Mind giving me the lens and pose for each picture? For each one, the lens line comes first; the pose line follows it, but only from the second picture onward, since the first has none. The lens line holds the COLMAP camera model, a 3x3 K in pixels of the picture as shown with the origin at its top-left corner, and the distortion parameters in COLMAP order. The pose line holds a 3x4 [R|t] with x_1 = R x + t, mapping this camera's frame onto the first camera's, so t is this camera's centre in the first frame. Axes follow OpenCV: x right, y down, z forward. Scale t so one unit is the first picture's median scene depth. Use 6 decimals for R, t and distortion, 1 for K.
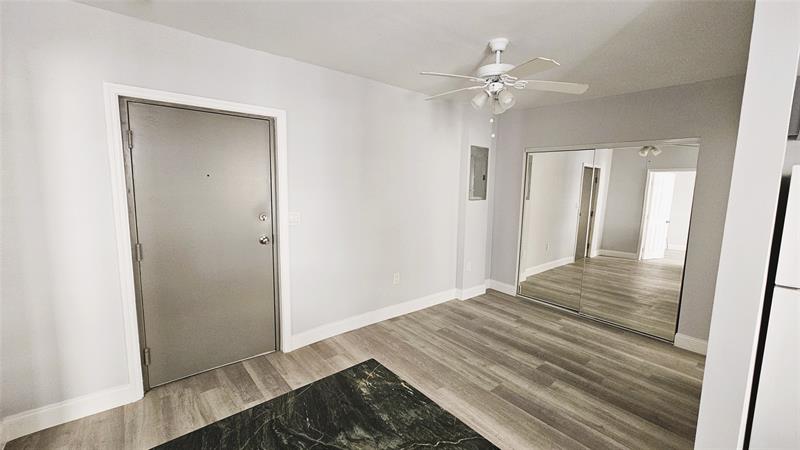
lens RADIAL K [[325.2, 0, 400.0], [0, 325.2, 225.0], [0, 0, 1]] dist [0.002388, 0.000226]
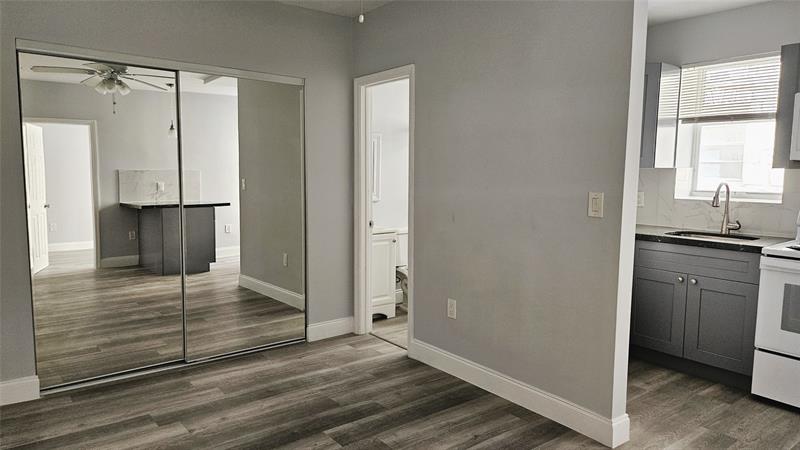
lens RADIAL K [[525.4, 0, 400.0], [0, 525.4, 225.0], [0, 0, 1]] dist [0.044094, -0.002486]
pose [[0.039222, -0.122428, 0.991702, -0.402956], [0.113775, 0.986558, 0.117293, -0.036956], [-0.992732, 0.108231, 0.052624, 0.714174]]
